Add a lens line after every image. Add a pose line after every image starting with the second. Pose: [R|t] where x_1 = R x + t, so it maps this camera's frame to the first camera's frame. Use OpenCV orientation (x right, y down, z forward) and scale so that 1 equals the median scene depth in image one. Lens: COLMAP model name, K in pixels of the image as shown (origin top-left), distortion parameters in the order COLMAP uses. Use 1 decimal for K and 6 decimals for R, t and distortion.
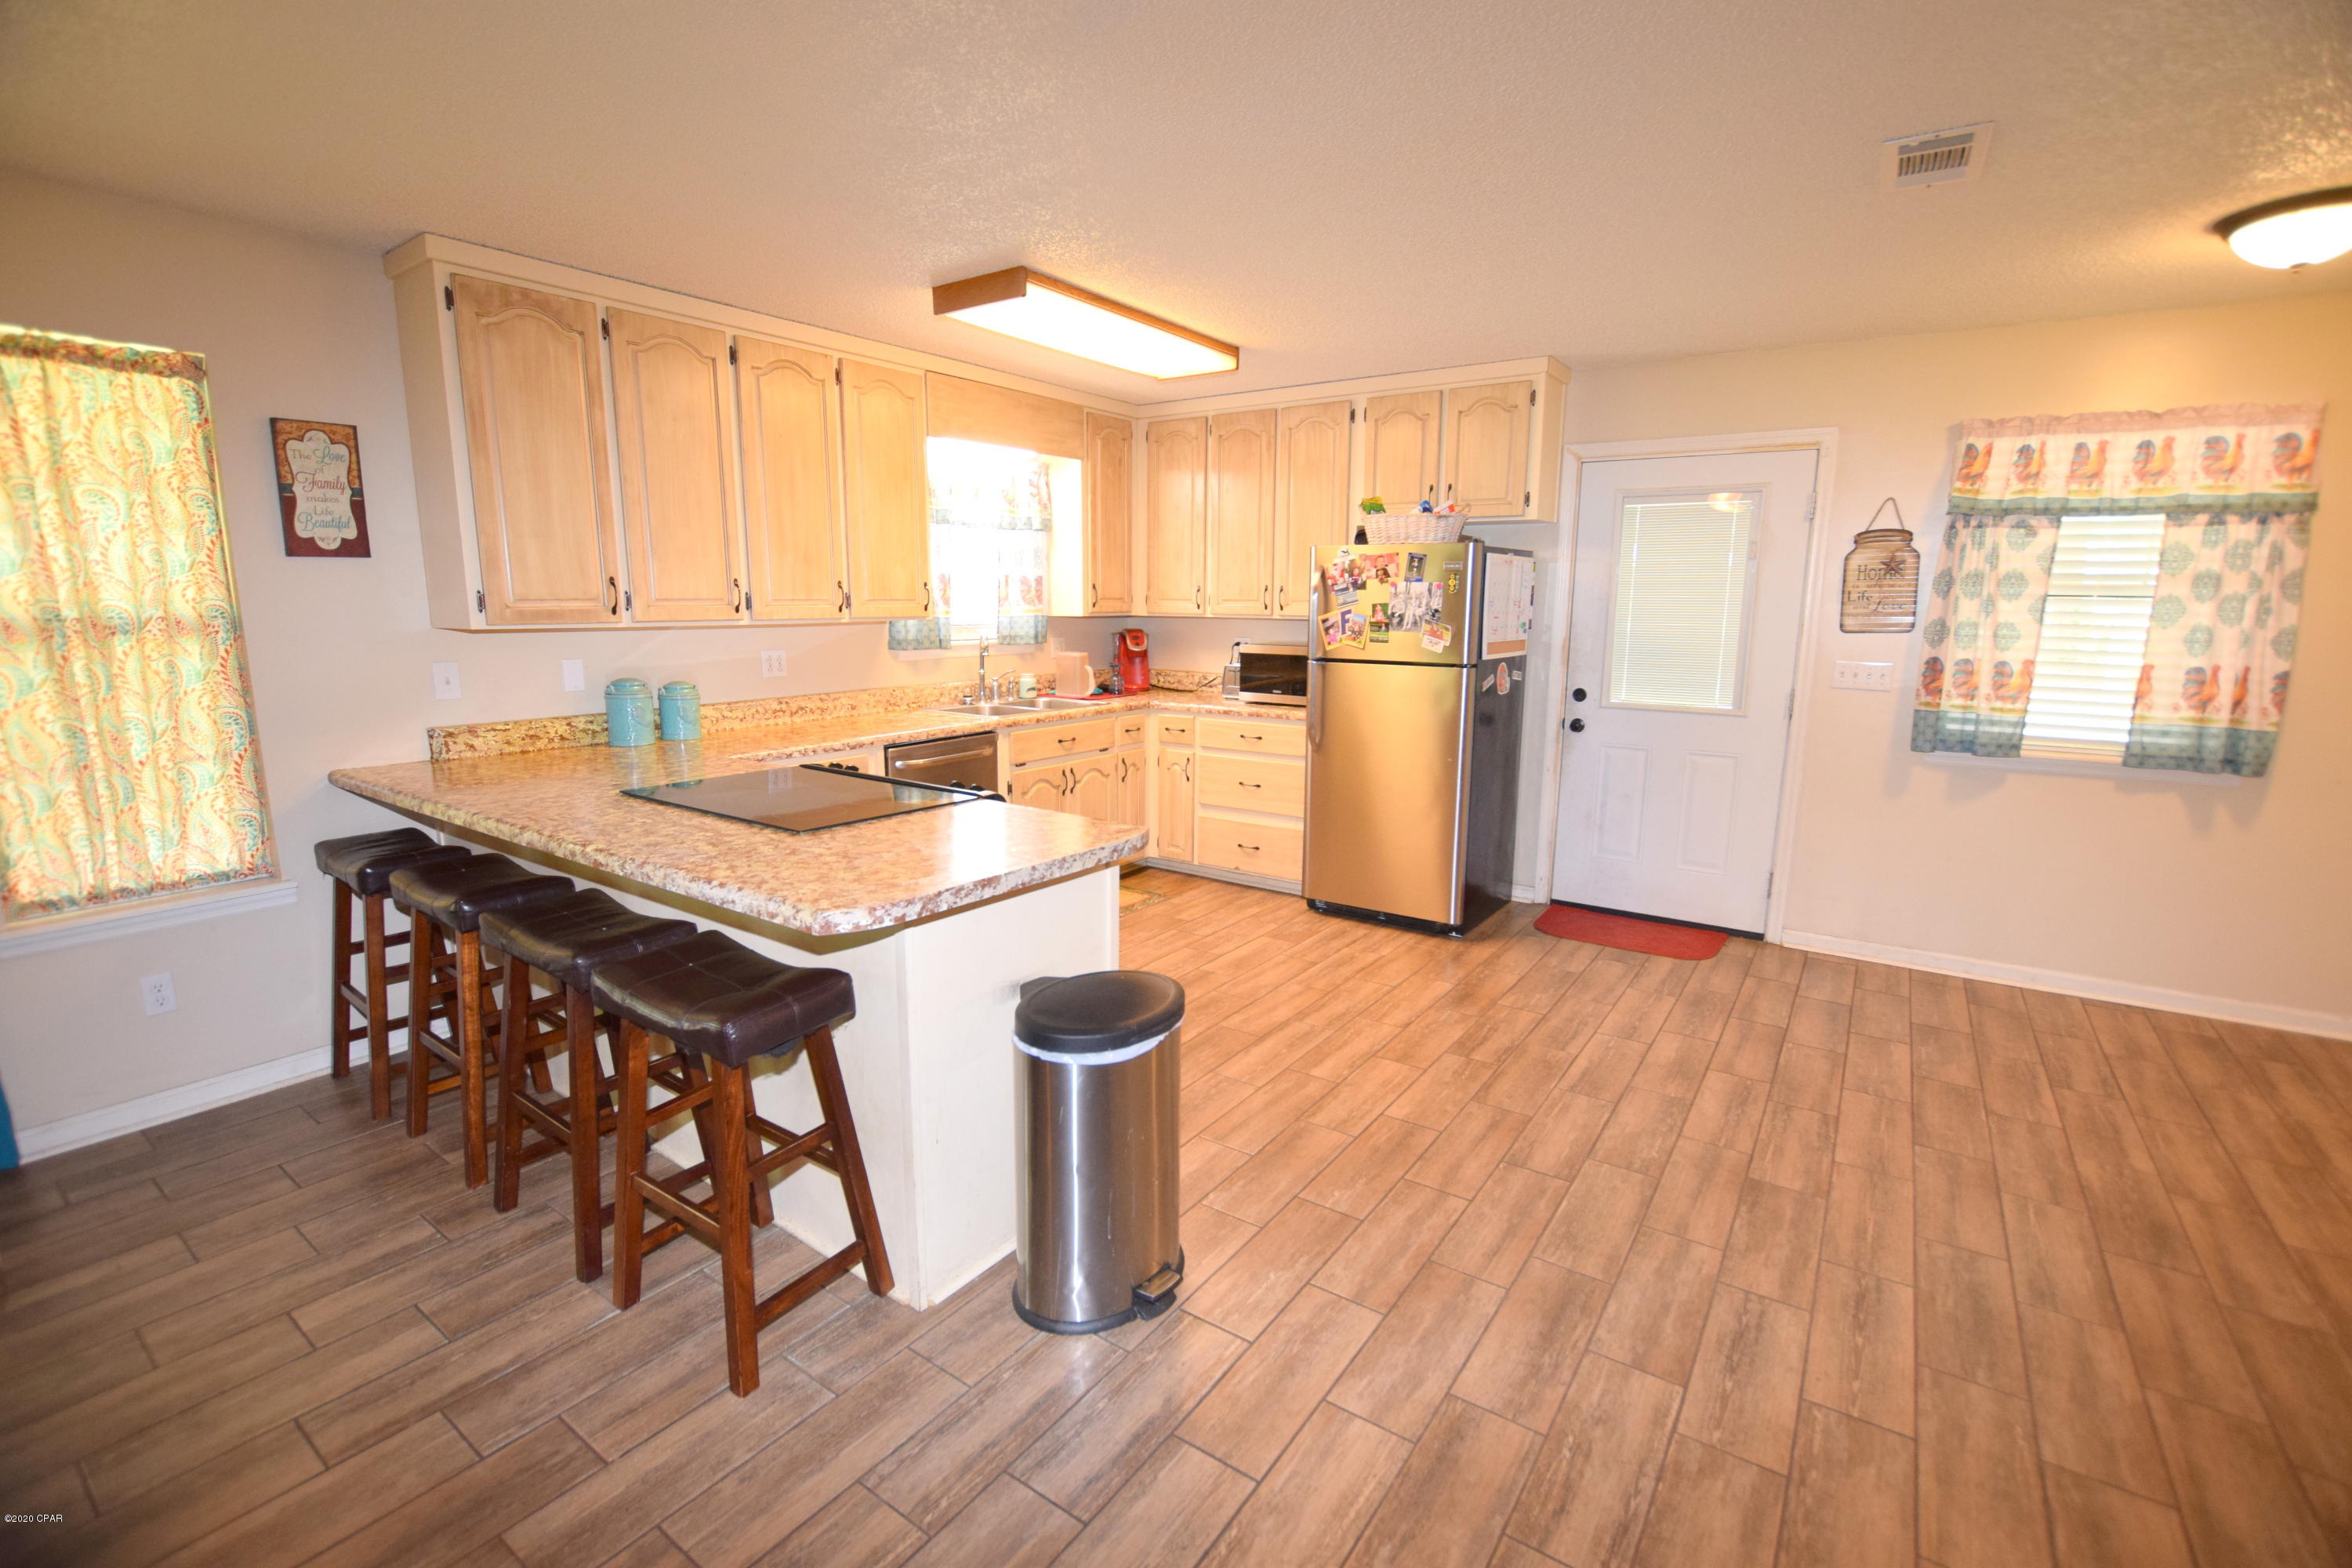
lens RADIAL K [[1033.2, 0, 1176.0], [0, 1033.2, 784.0], [0, 0, 1]] dist [-0.028724, 0.000297]
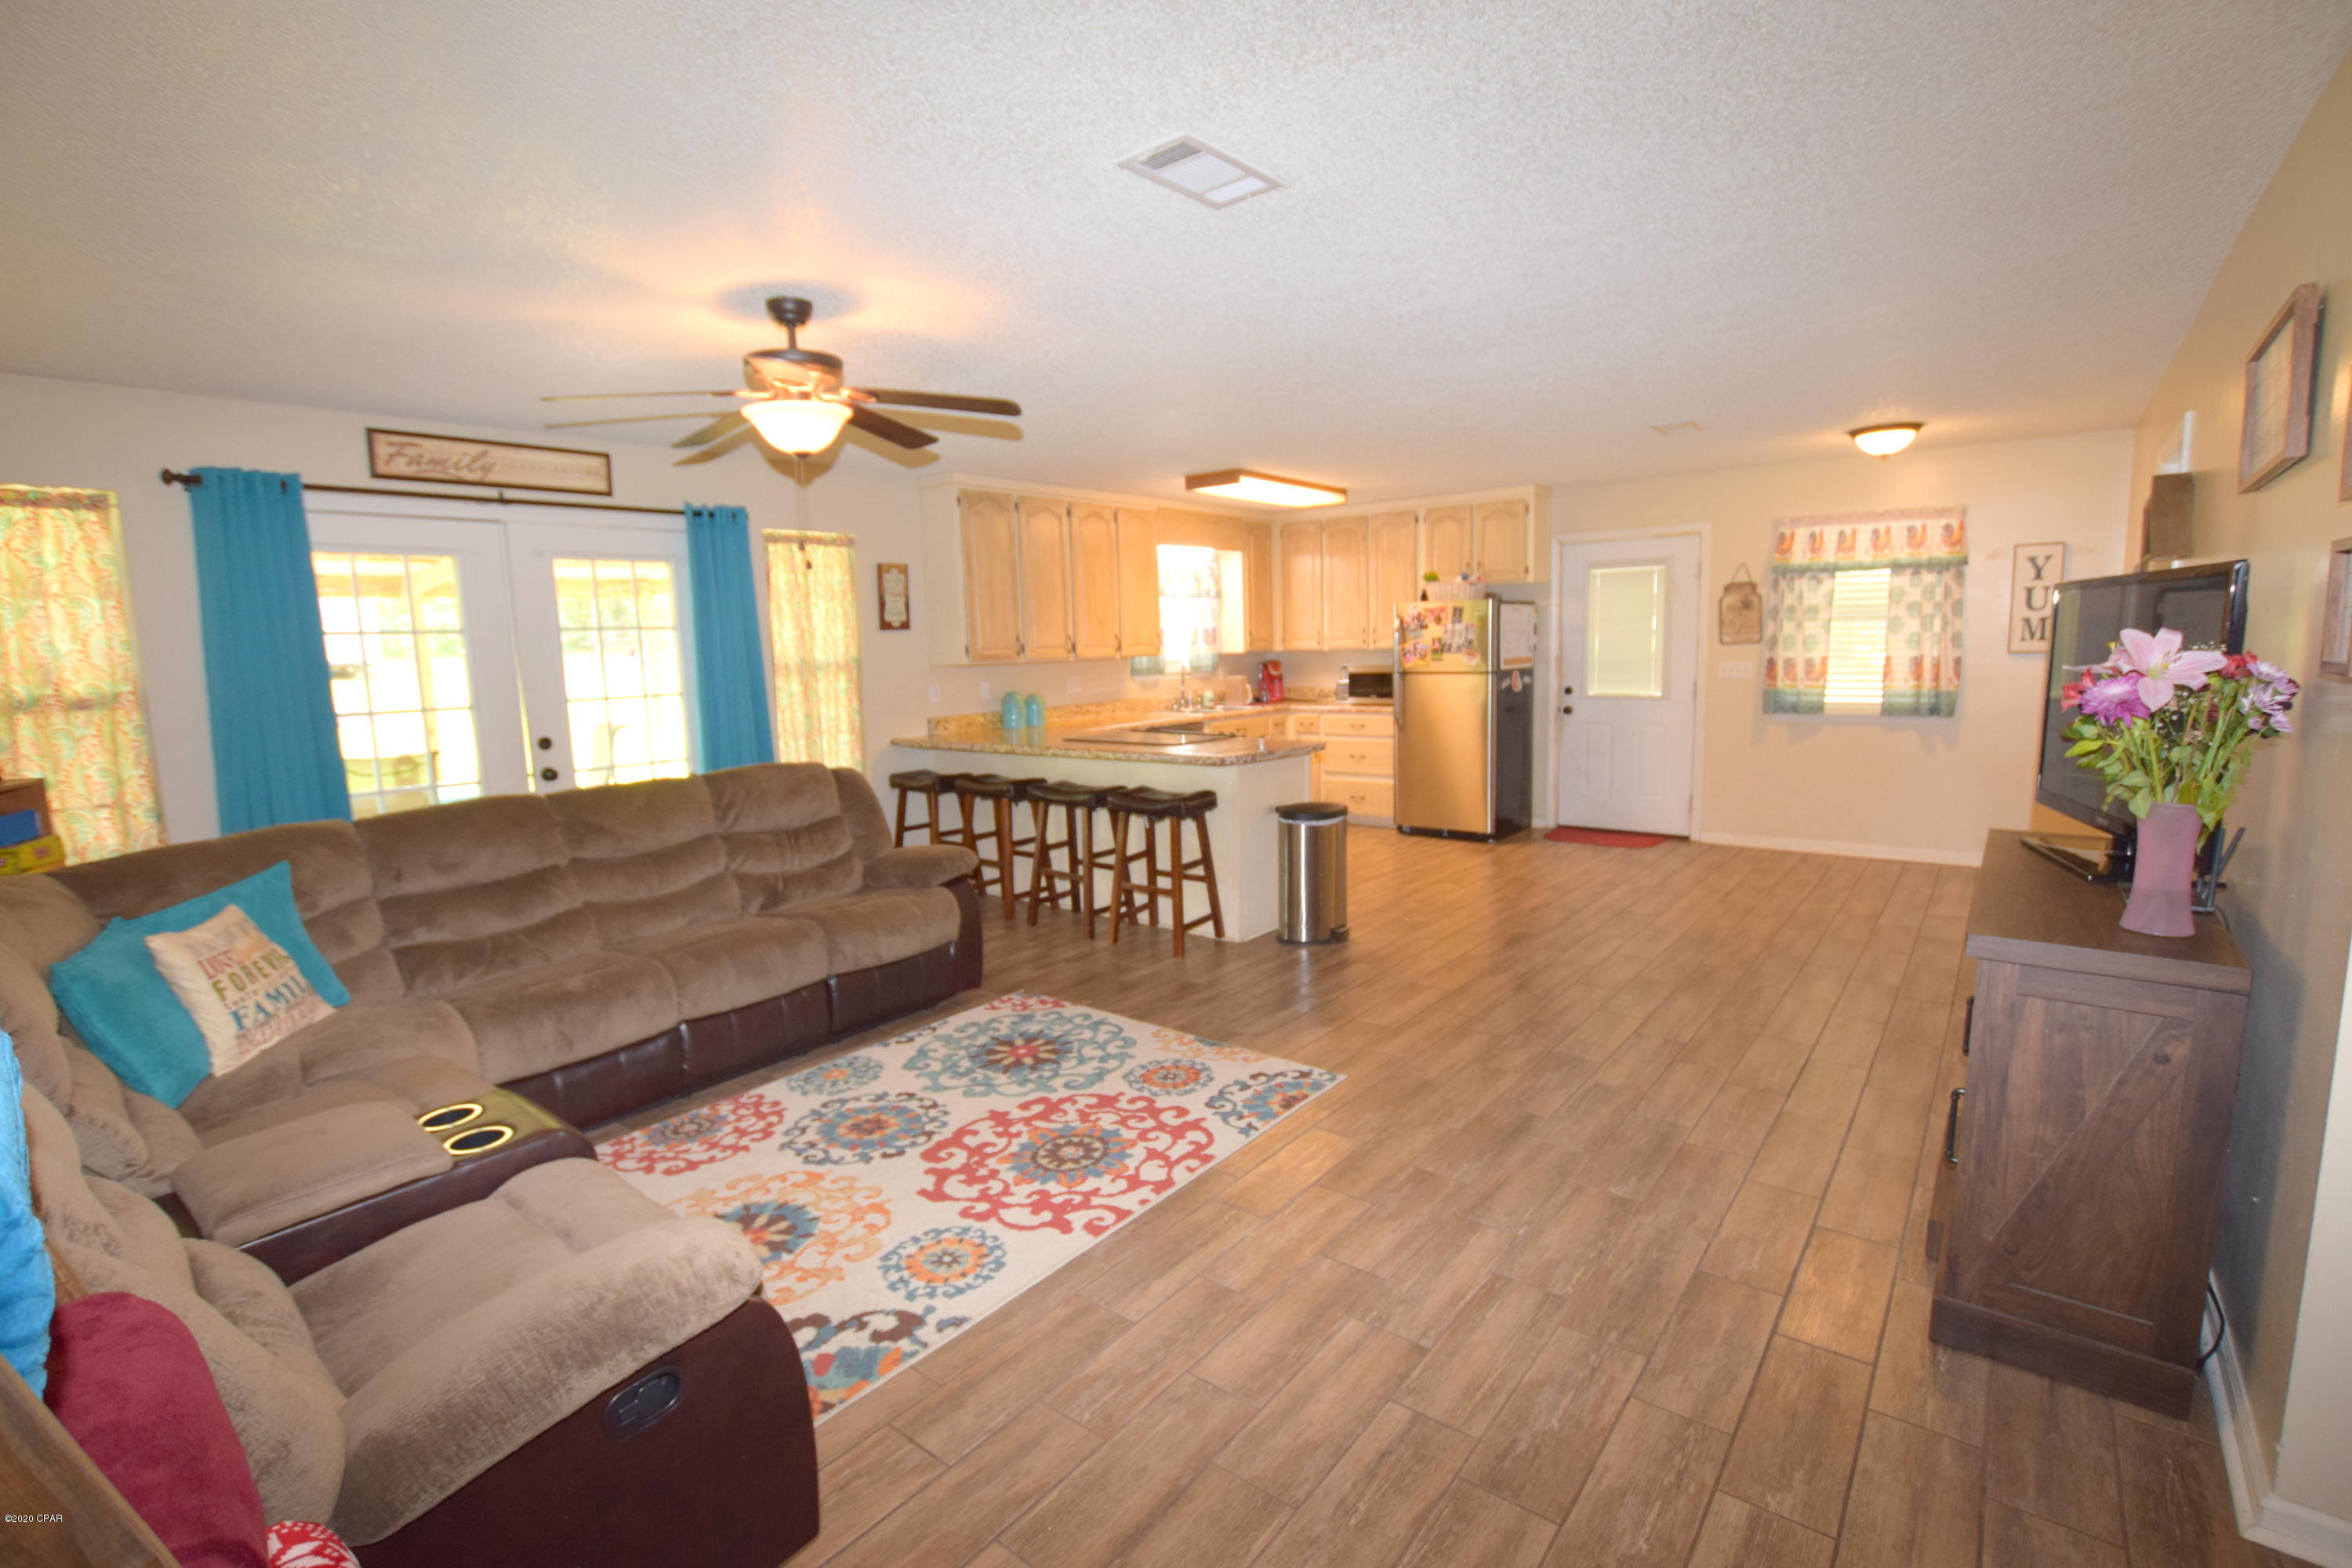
lens RADIAL K [[1048.6, 0, 1176.0], [0, 1048.6, 784.0], [0, 0, 1]] dist [-0.032549, 0.000204]
pose [[0.997068, -0.024729, -0.072421, -0.114992], [0.021626, 0.998827, -0.043325, 0.137407], [0.073407, 0.041632, 0.996433, -0.770192]]
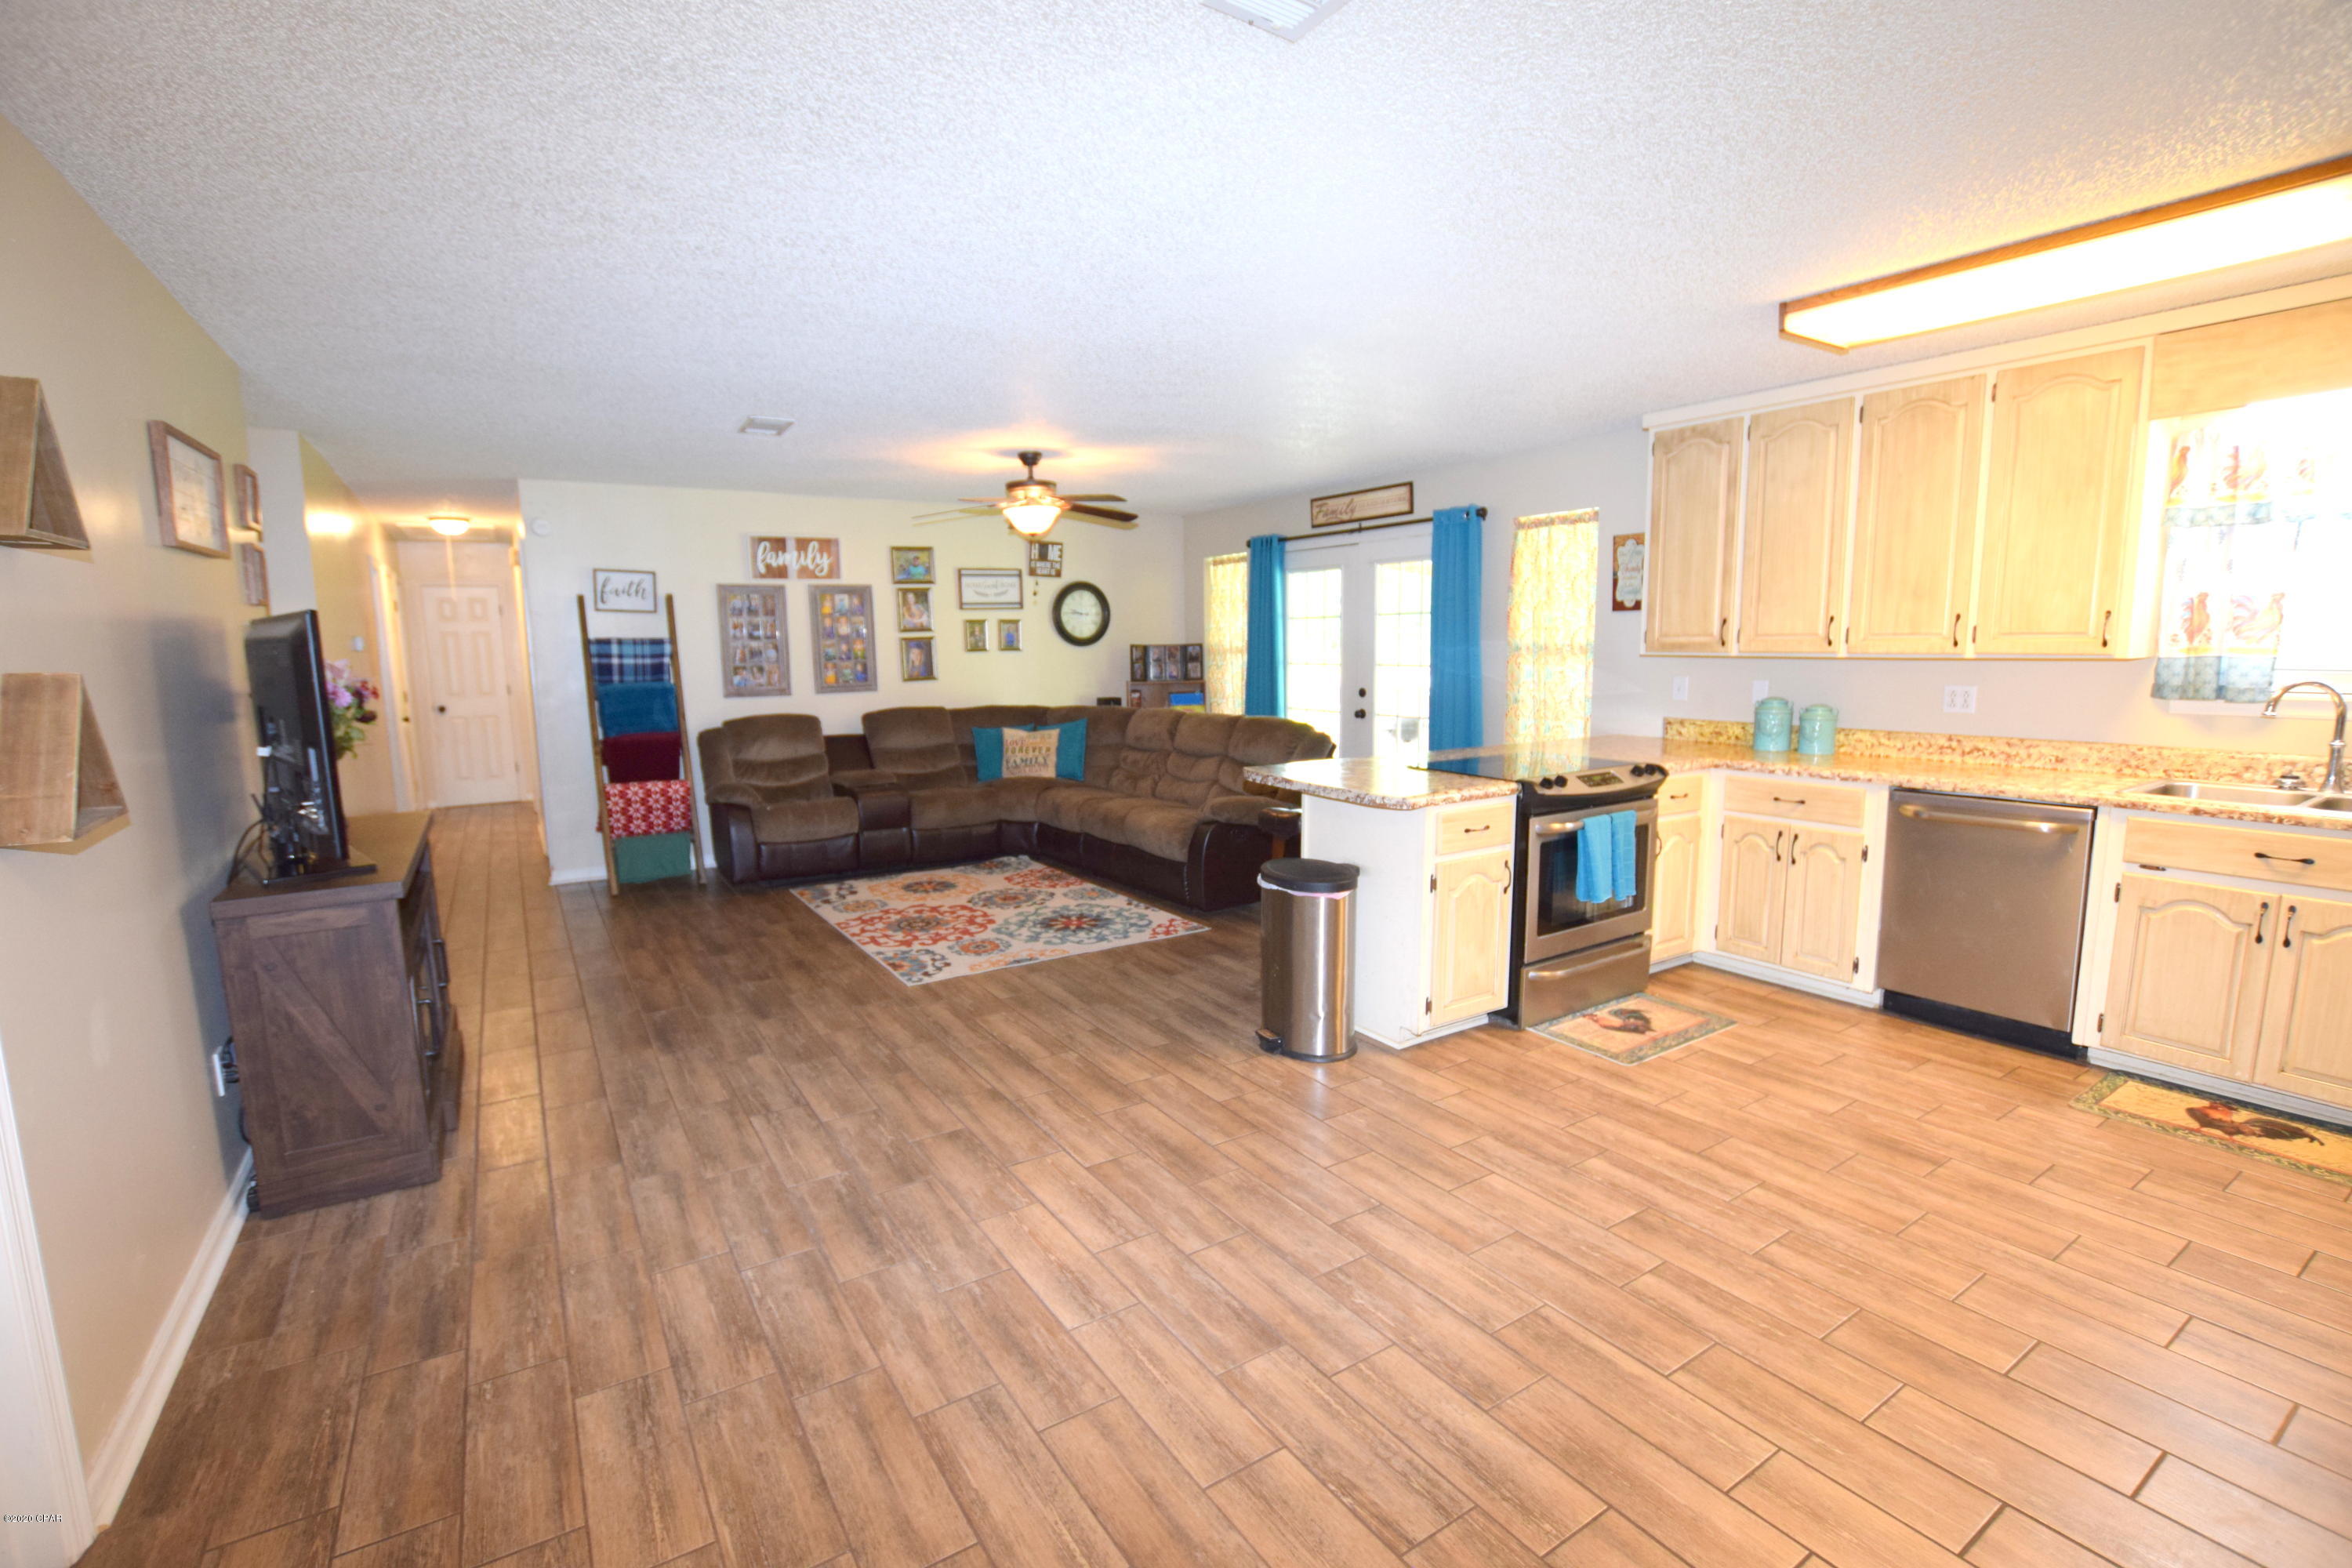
lens RADIAL K [[1048.6, 0, 1176.0], [0, 1048.6, 784.0], [0, 0, 1]] dist [-0.032549, 0.000204]
pose [[-0.371834, 0.127214, -0.919541, 0.872730], [-0.150384, 0.969226, 0.194898, -0.130891], [0.916037, 0.210754, -0.341260, 0.745219]]
